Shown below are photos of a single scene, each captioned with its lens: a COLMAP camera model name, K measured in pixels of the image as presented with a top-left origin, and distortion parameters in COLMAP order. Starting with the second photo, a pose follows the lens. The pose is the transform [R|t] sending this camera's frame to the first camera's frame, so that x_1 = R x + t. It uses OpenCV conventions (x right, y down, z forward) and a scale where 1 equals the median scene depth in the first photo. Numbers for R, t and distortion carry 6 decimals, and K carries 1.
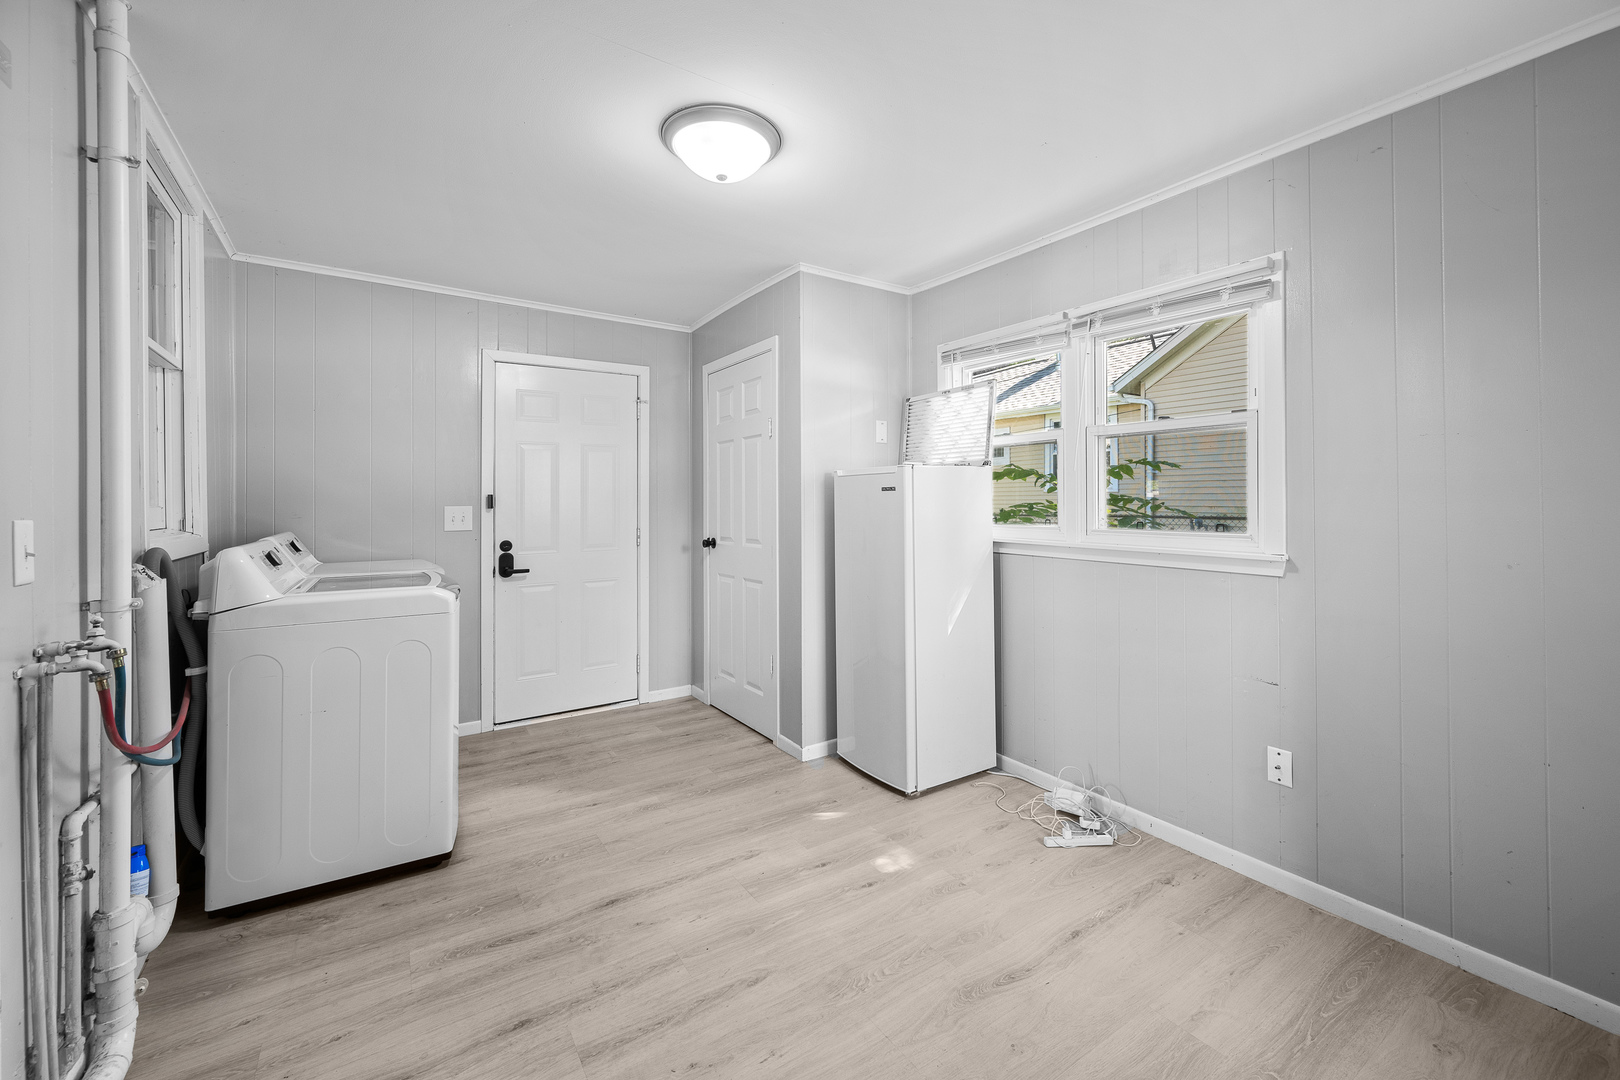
lens RADIAL K [[668.6, 0, 806.1], [0, 668.6, 498.8], [0, 0, 1]] dist [0.000663, 0.000067]
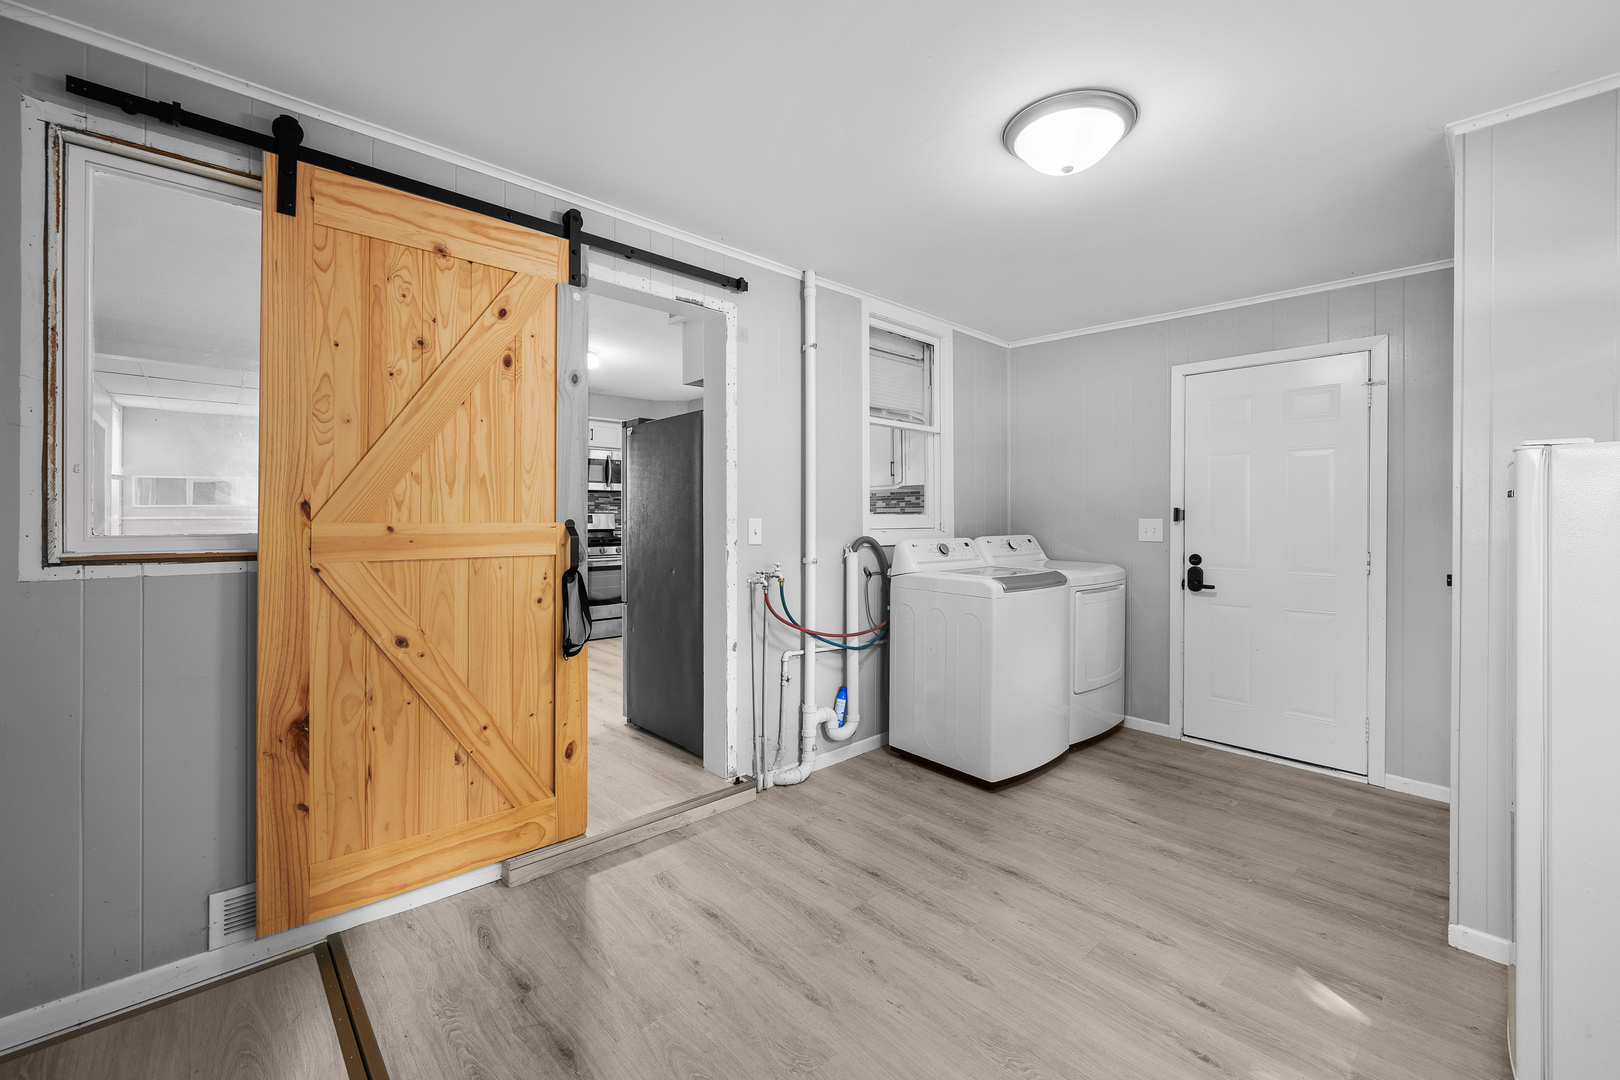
lens RADIAL K [[653.1, 0, 810.4], [0, 653.1, 515.7], [0, 0, 1]] dist [0.000650, 0.000021]
pose [[0.159421, 0.007039, -0.987186, 0.589506], [-0.005386, 0.999966, 0.006260, 0.003695], [0.987196, 0.004319, 0.159453, 0.401337]]
